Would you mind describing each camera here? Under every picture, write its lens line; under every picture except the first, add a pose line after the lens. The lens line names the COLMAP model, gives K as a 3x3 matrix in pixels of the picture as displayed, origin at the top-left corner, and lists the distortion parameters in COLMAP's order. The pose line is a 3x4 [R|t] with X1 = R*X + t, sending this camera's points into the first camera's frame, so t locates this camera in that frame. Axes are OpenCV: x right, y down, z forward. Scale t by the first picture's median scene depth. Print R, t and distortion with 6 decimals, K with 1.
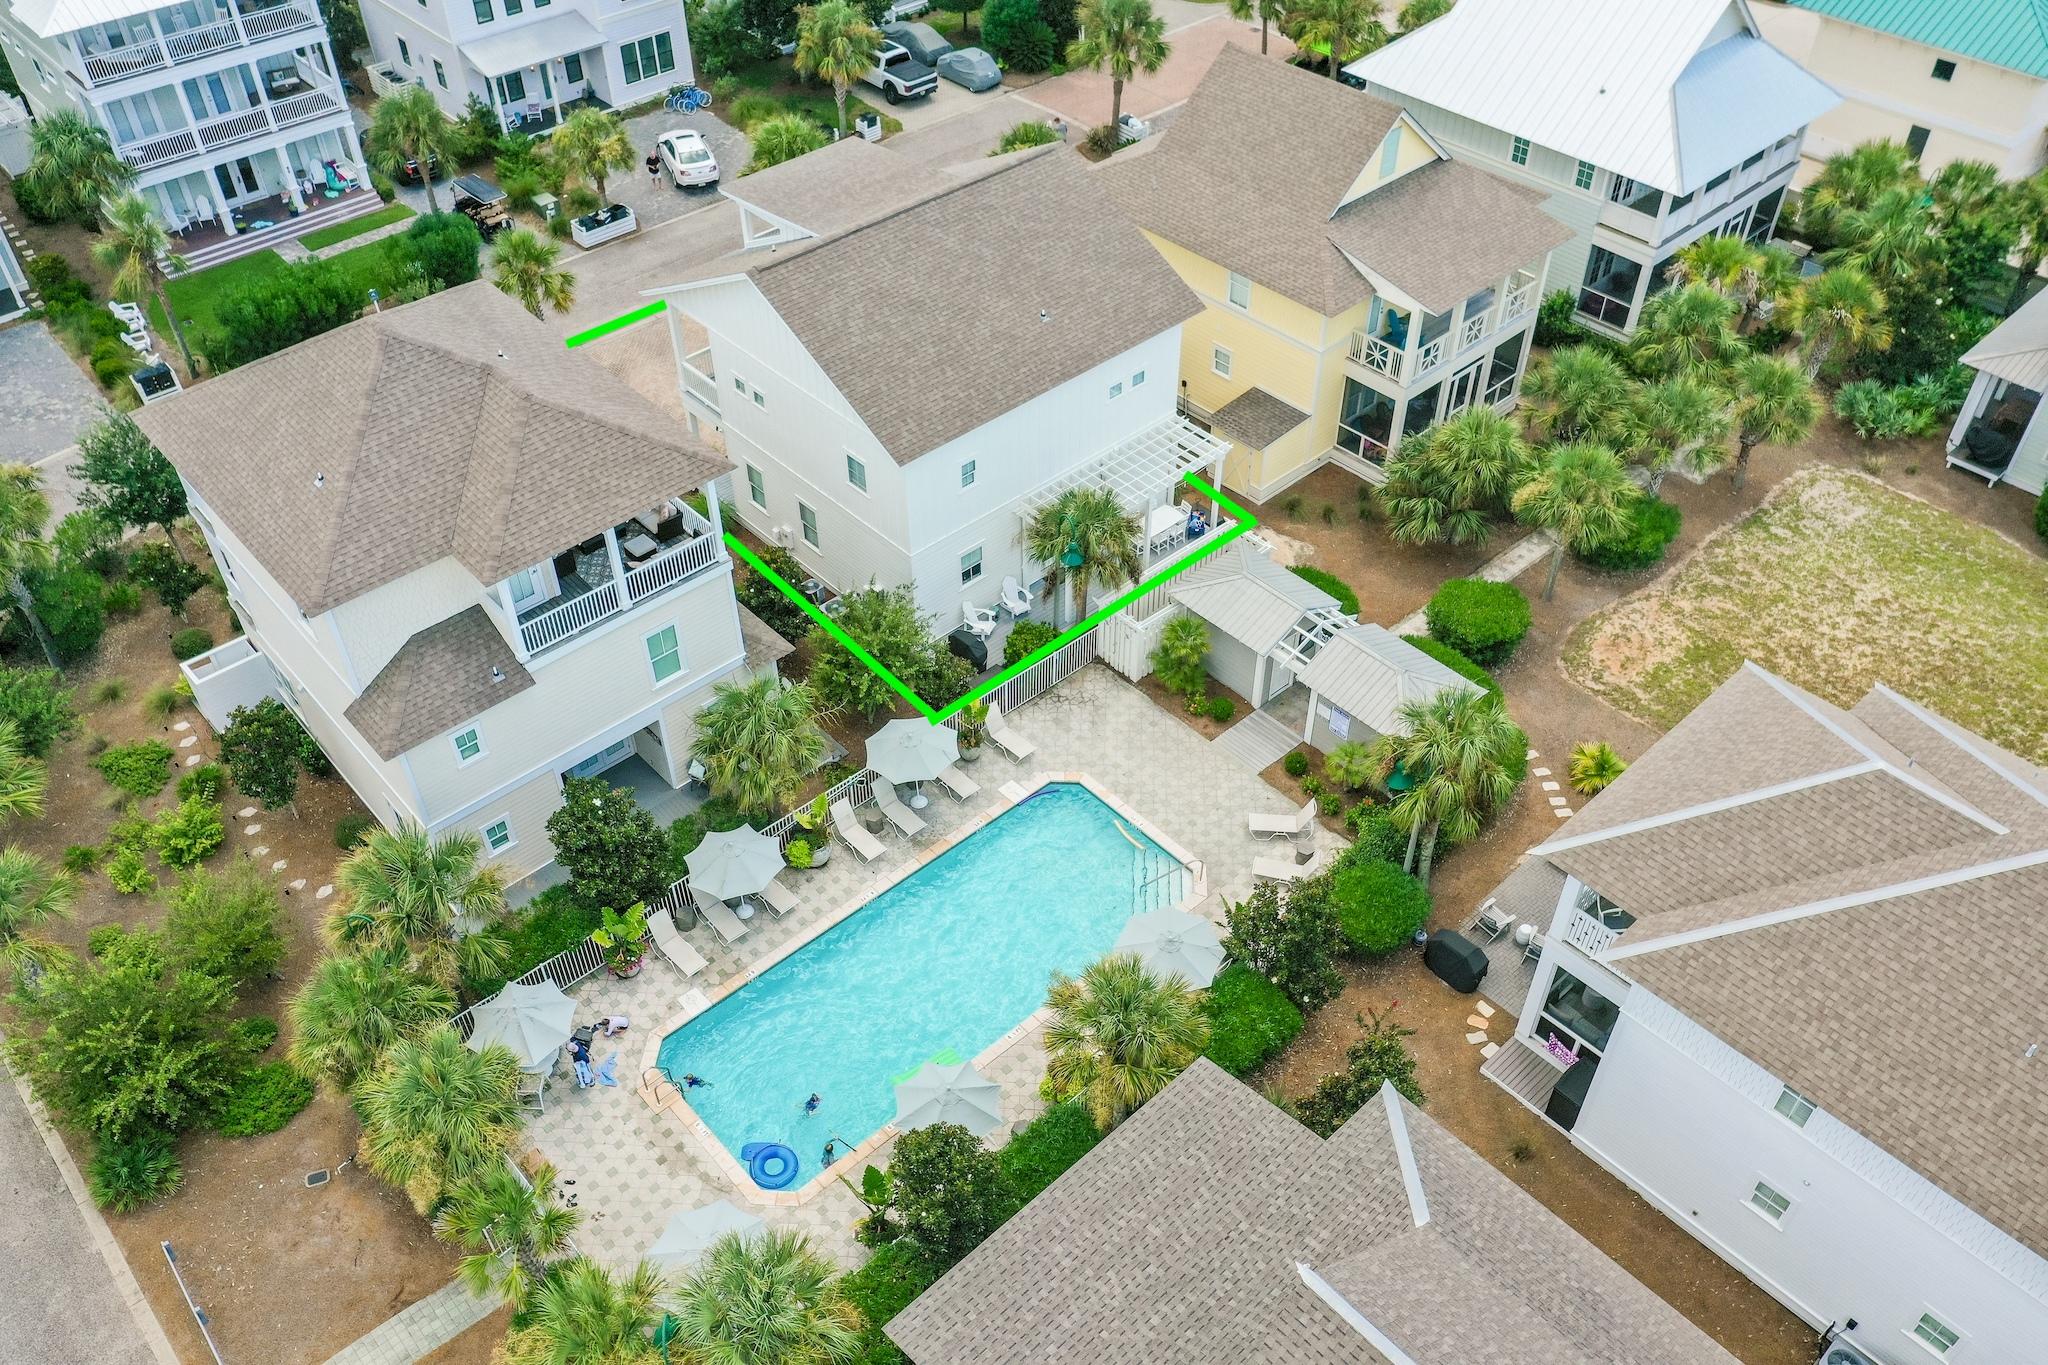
lens RADIAL K [[1622.2, 0, 1033.1], [0, 1622.2, 684.2], [0, 0, 1]] dist [0.001457, -0.008725]
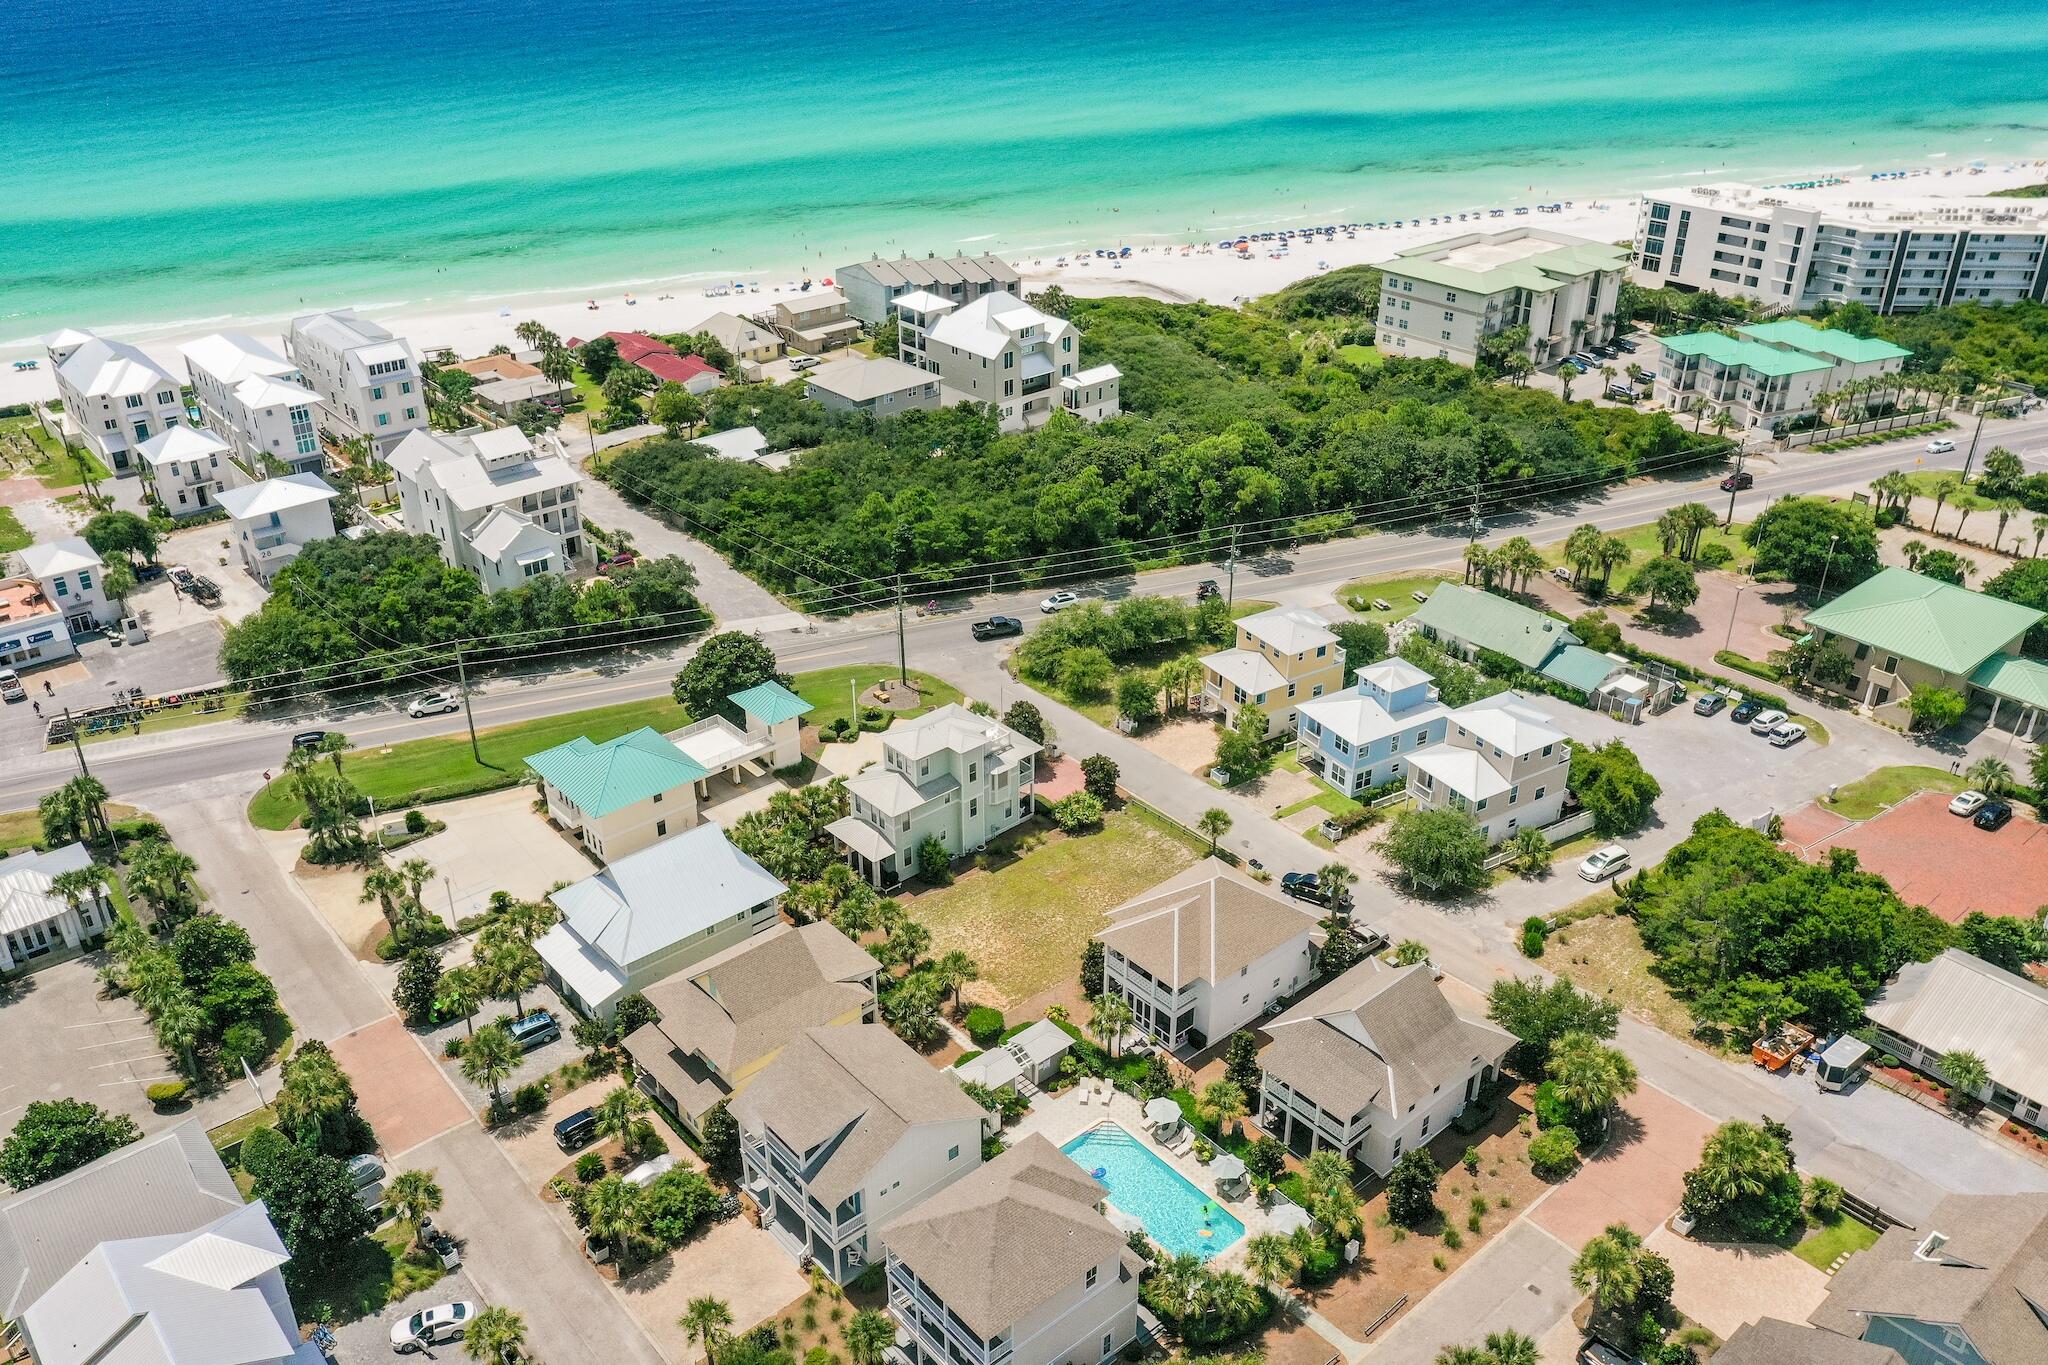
lens RADIAL K [[1622.2, 0, 1033.1], [0, 1622.2, 684.2], [0, 0, 1]] dist [0.001457, -0.008725]
pose [[0.029841, -0.474453, 0.879775, -1.765521], [0.686015, 0.649866, 0.327197, -1.200457], [-0.726975, 0.593775, 0.344874, -0.264584]]
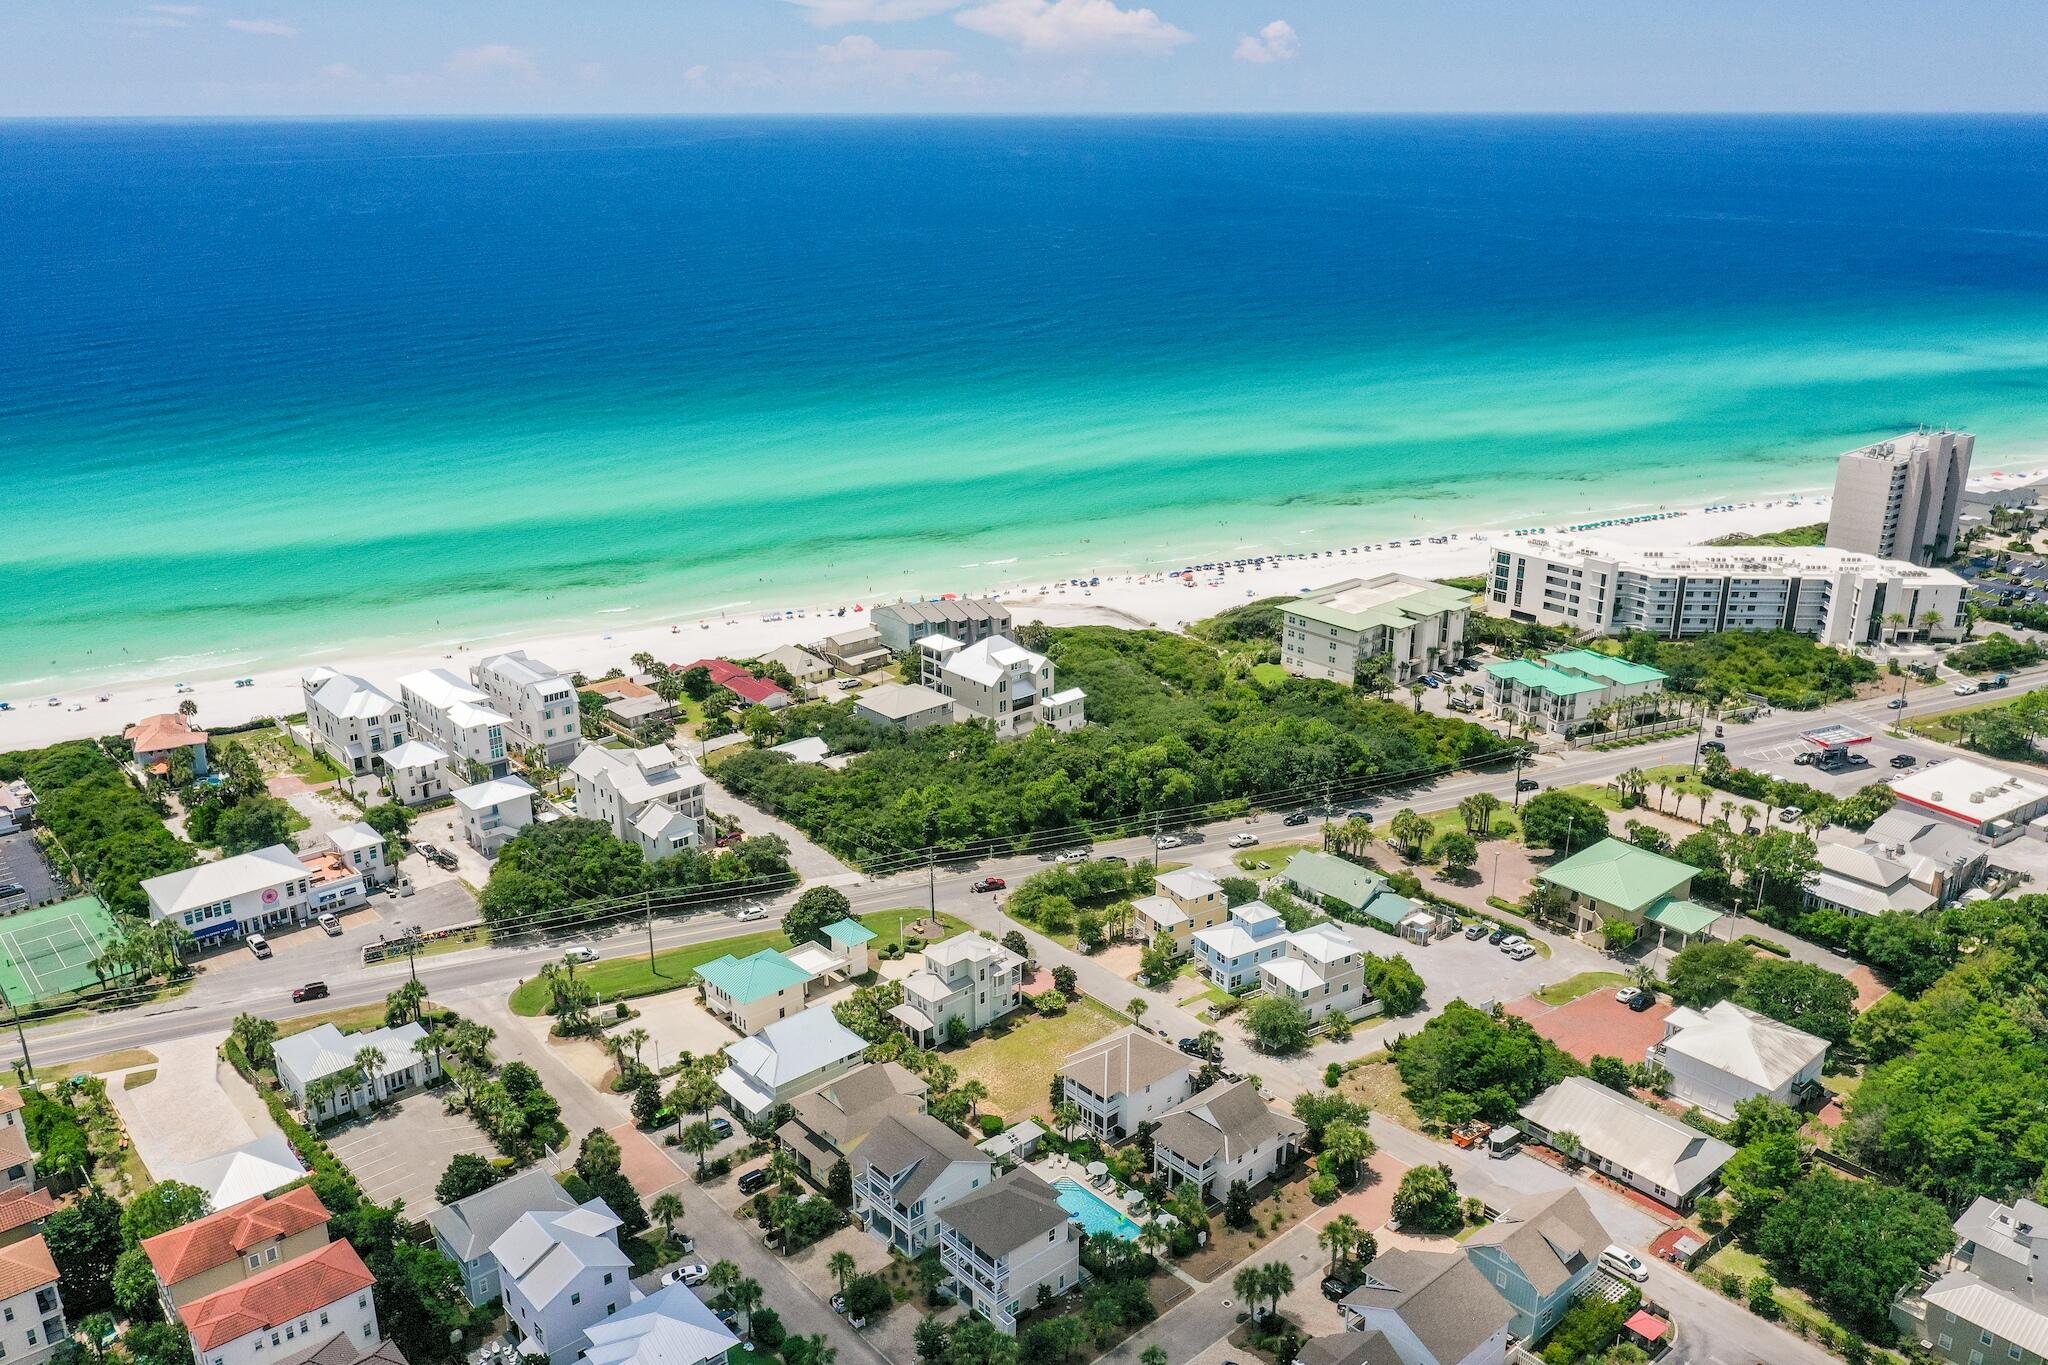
lens RADIAL K [[1622.2, 0, 1033.1], [0, 1622.2, 684.2], [0, 0, 1]] dist [0.001457, -0.008725]
pose [[0.022650, -0.330970, 0.943369, -3.395648], [0.686965, 0.690709, 0.225833, -1.744728], [-0.726338, 0.642946, 0.243010, -0.857704]]
